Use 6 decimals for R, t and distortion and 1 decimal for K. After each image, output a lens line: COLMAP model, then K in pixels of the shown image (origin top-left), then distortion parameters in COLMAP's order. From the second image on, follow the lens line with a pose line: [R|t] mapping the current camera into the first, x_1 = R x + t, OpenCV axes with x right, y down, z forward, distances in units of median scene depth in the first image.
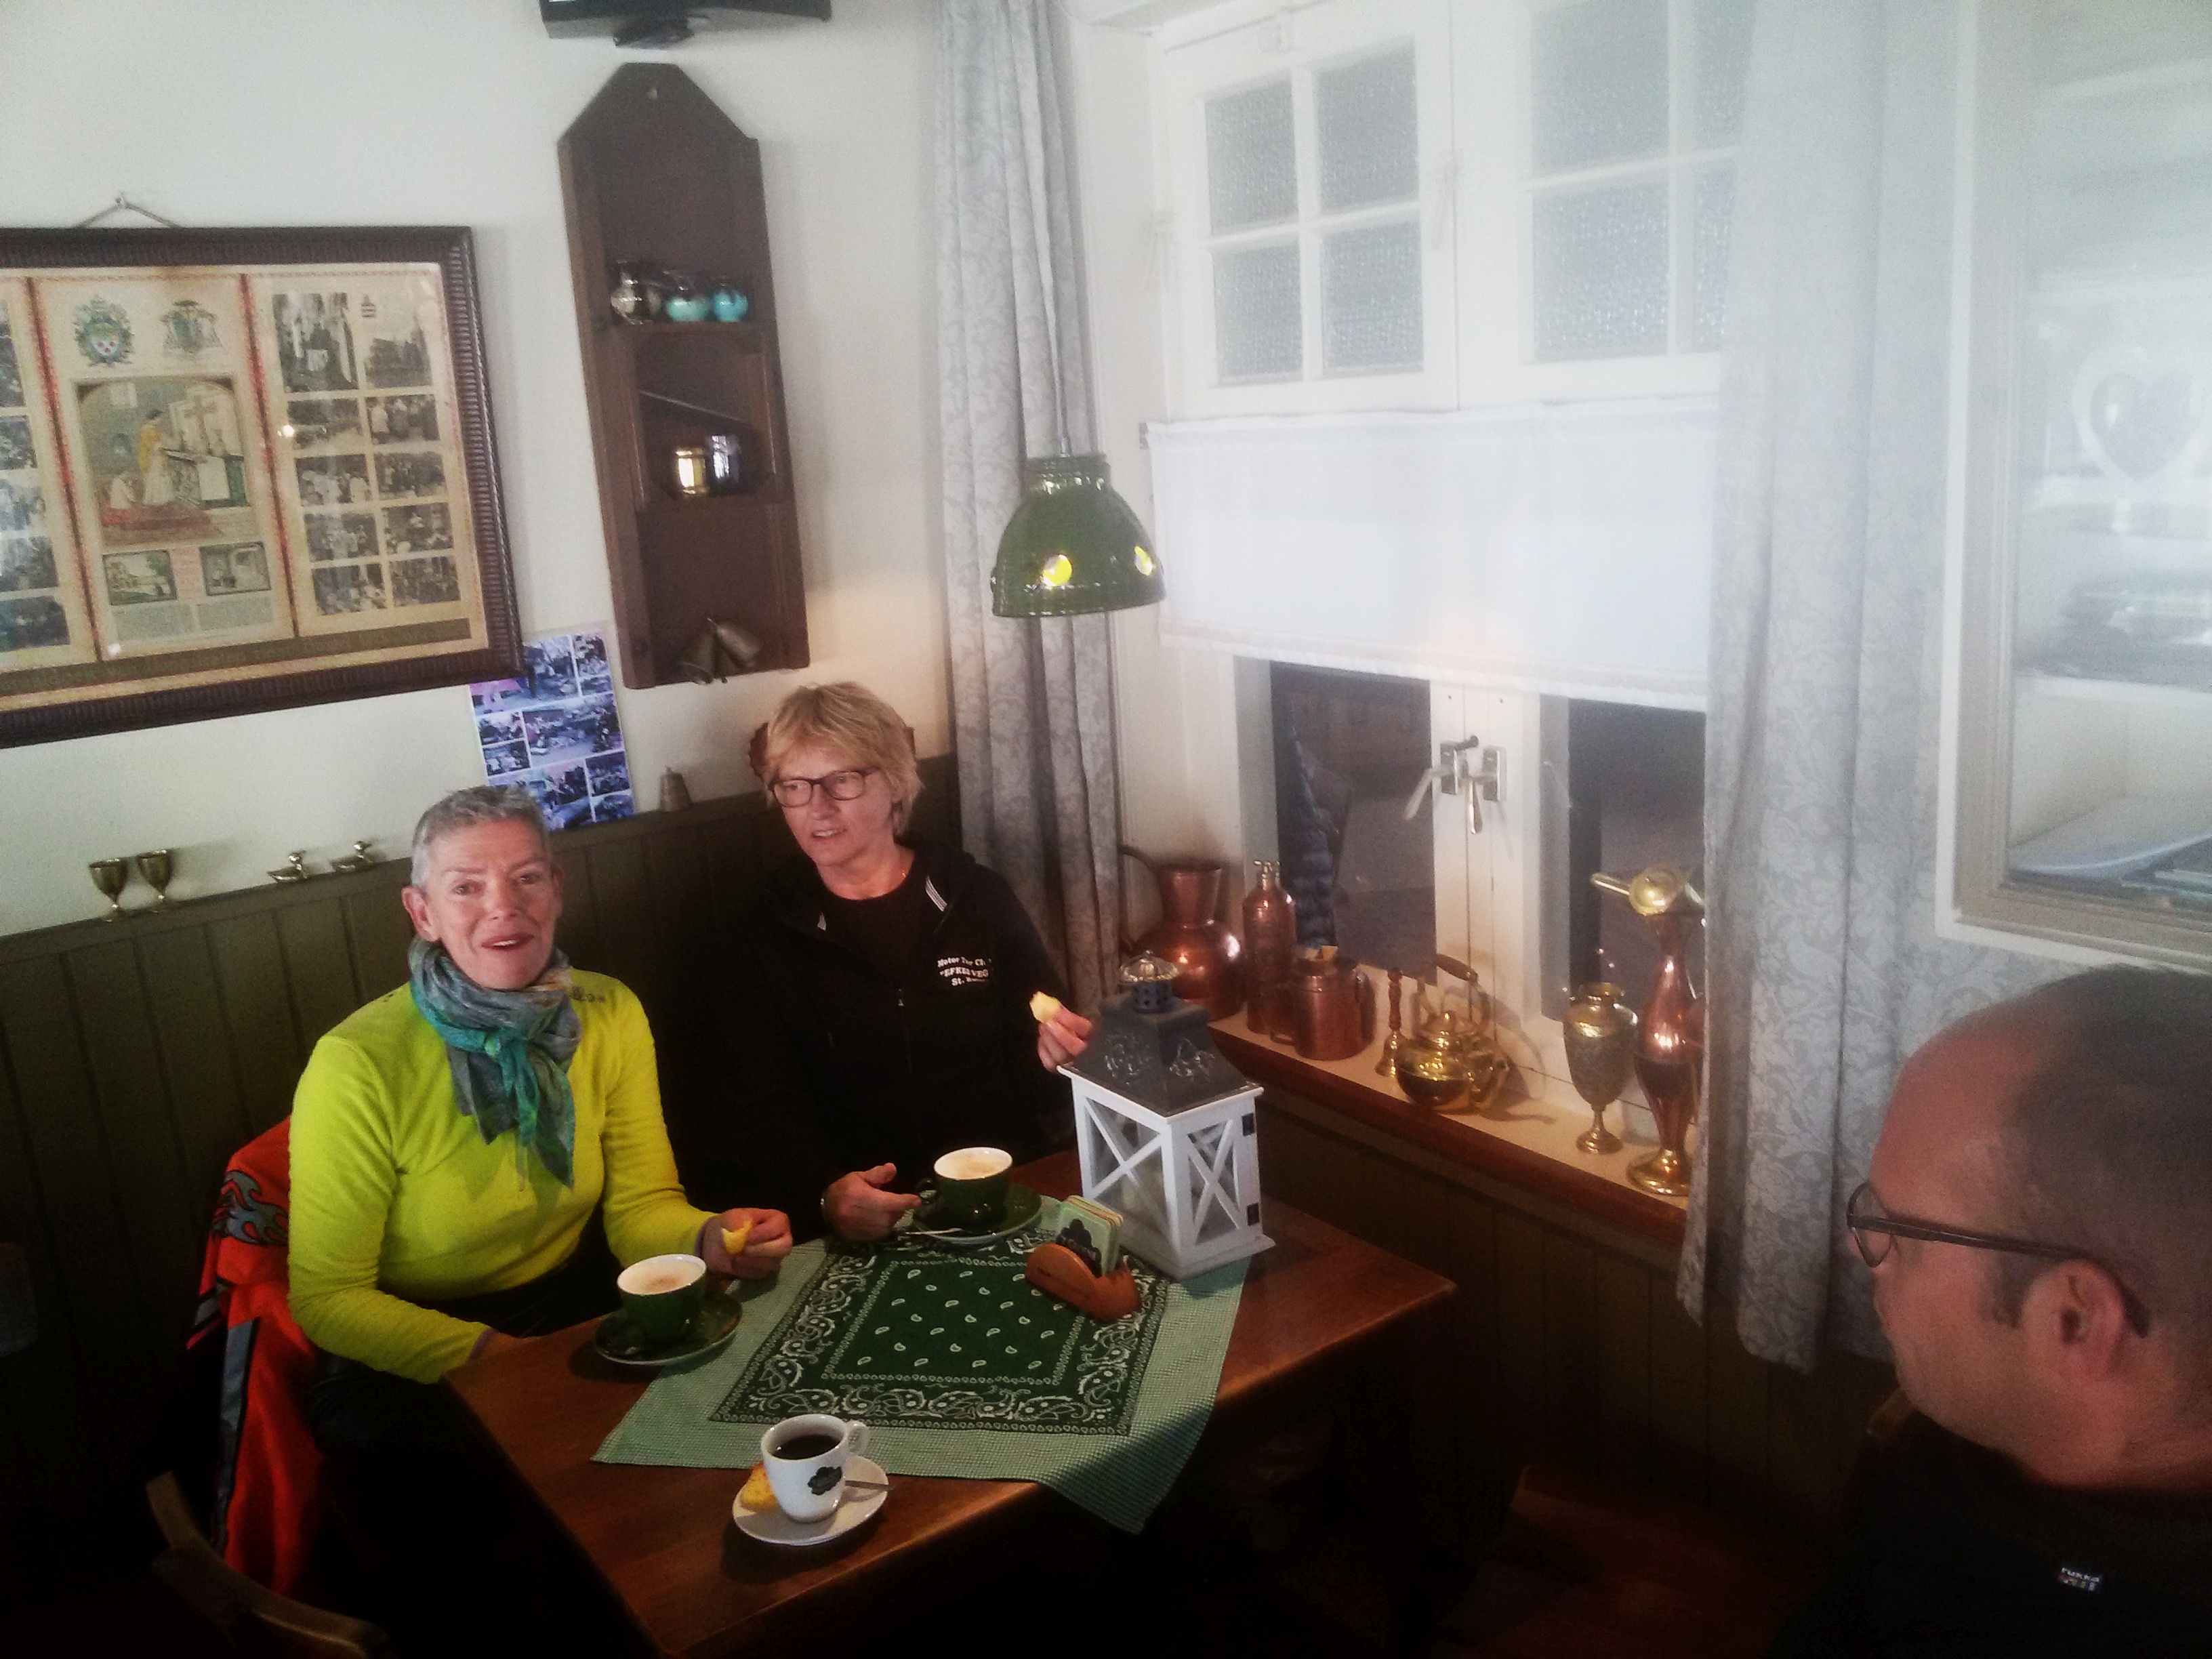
lens RADIAL K [[1842.9, 0, 1129.3], [0, 1842.9, 827.8], [0, 0, 1]] dist [0.018048, -0.078898]
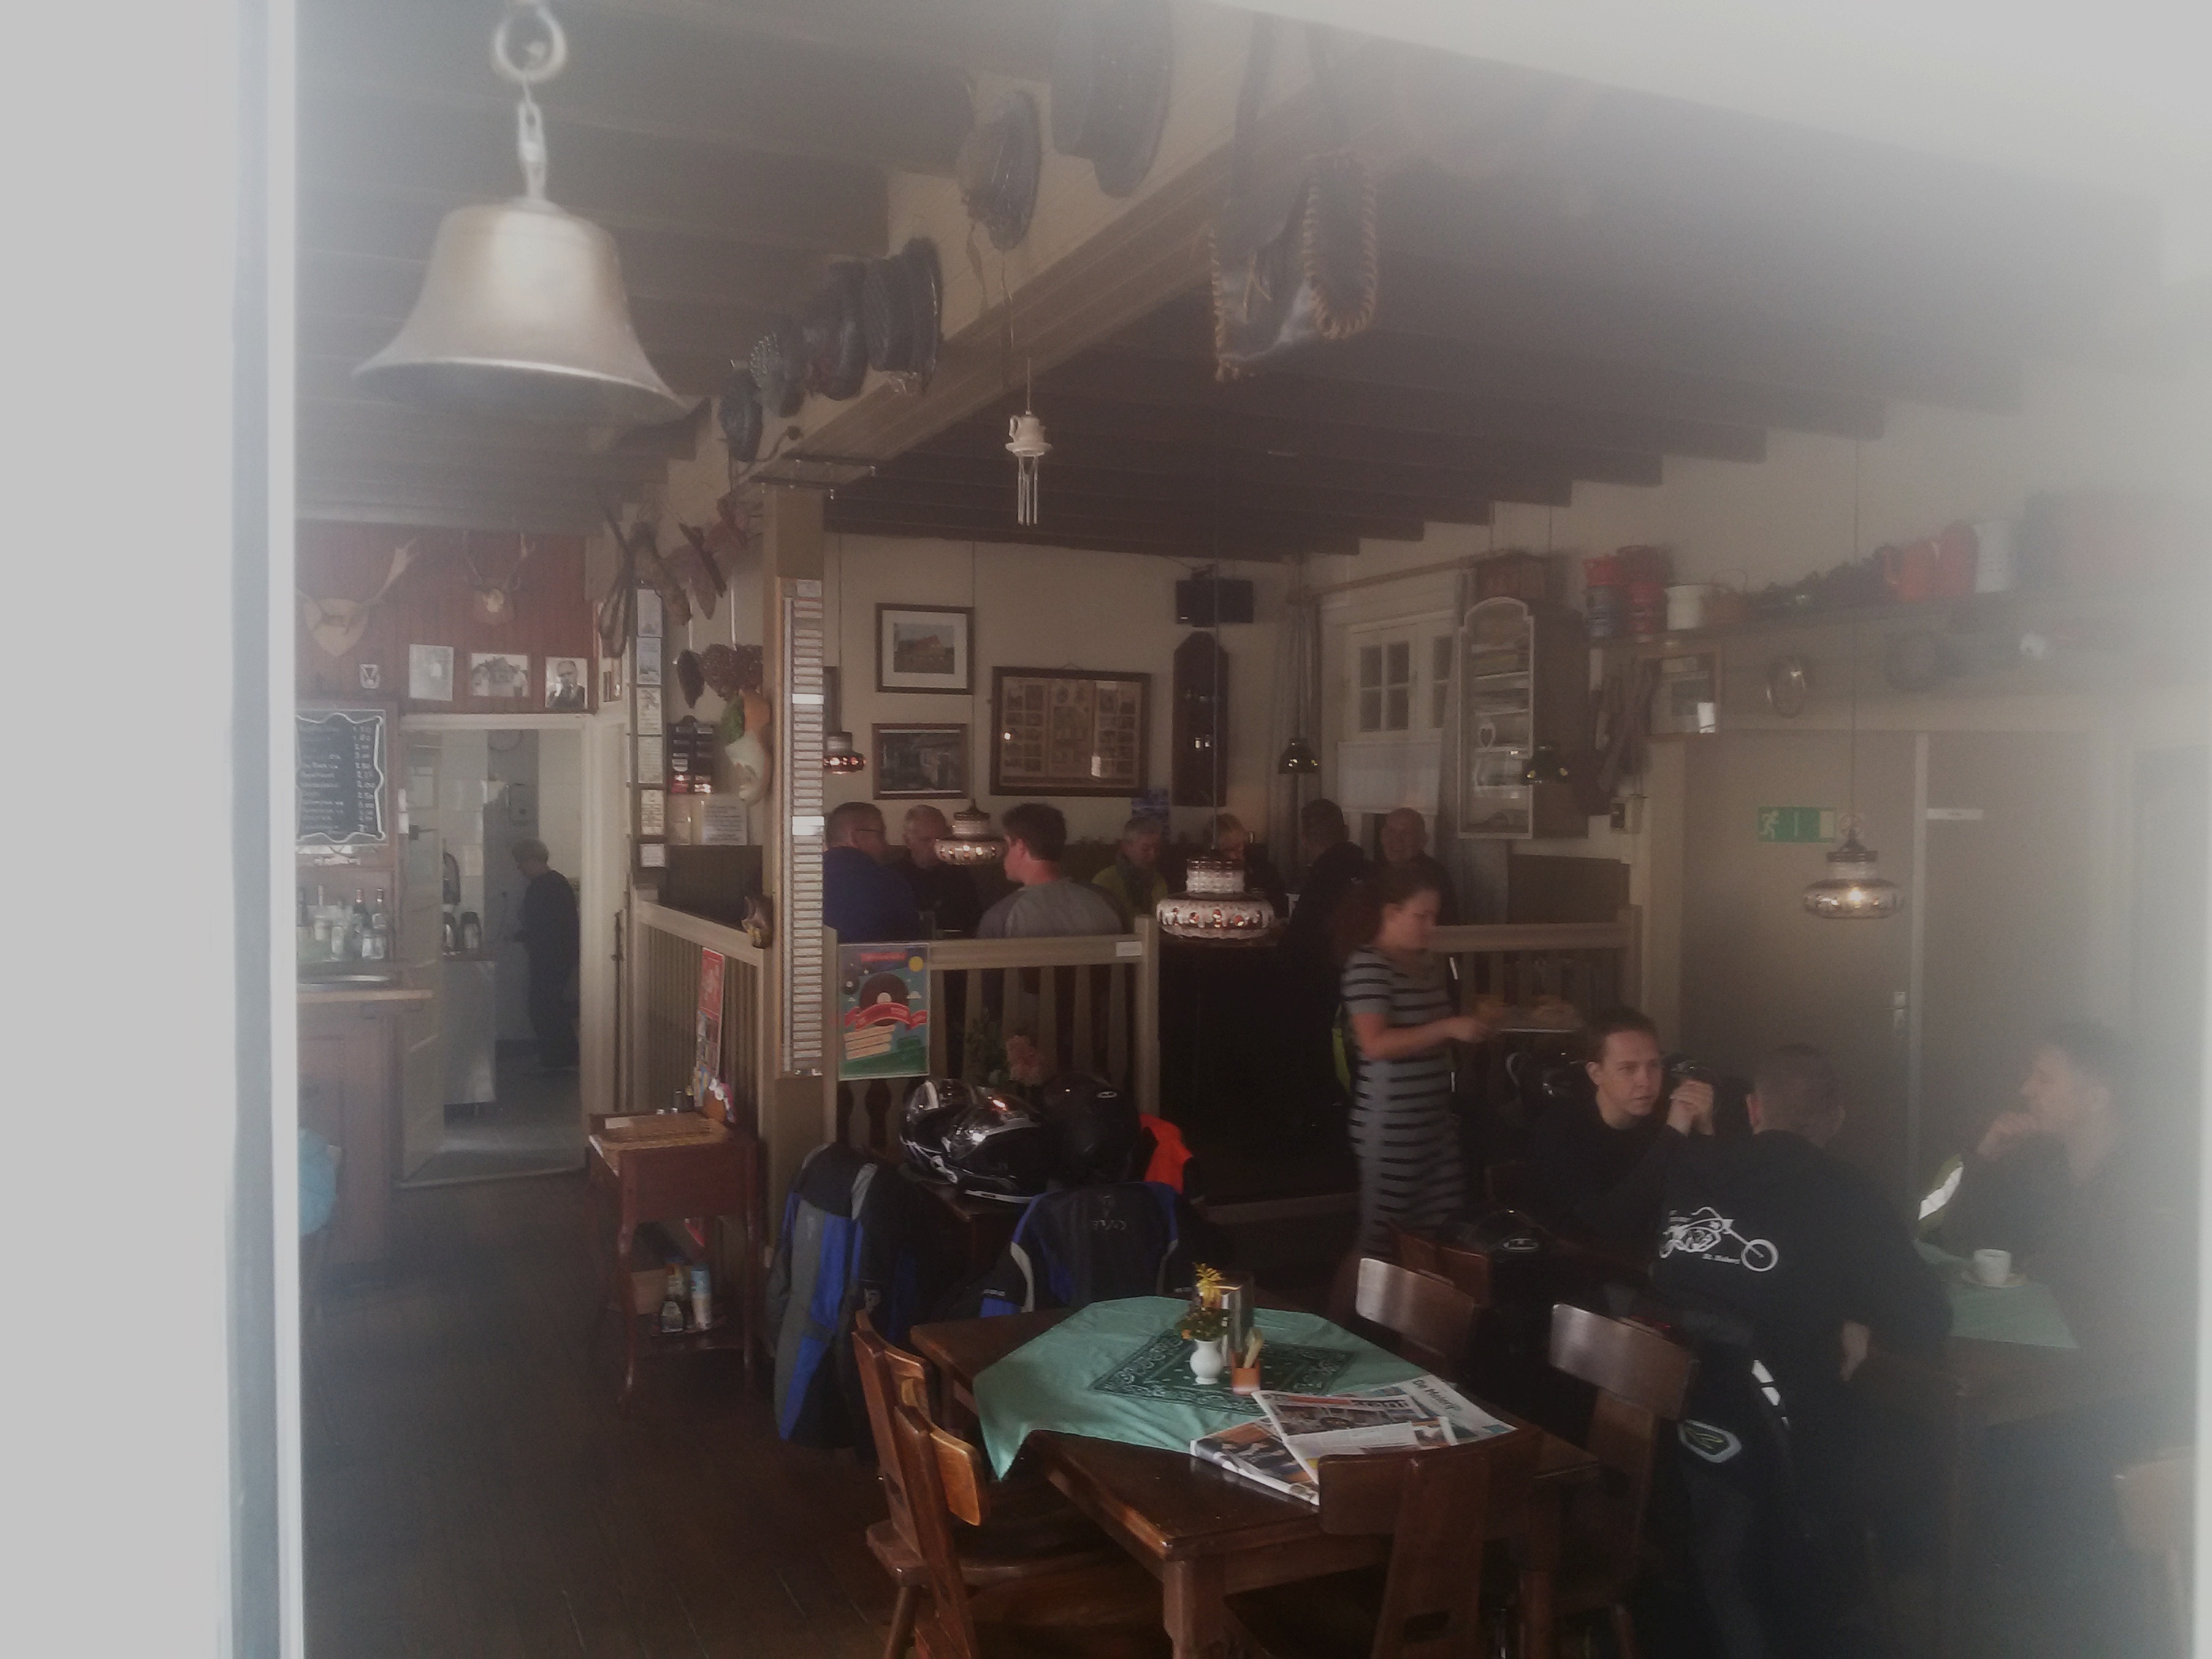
lens RADIAL K [[1842.9, 0, 1116.7], [0, 1842.9, 814.5], [0, 0, 1]] dist [0.018048, -0.078898]
pose [[0.977737, 0.078047, -0.194780, 0.303914], [-0.117324, 0.972935, -0.199081, 0.662156], [0.173970, 0.217501, 0.960431, -2.392302]]
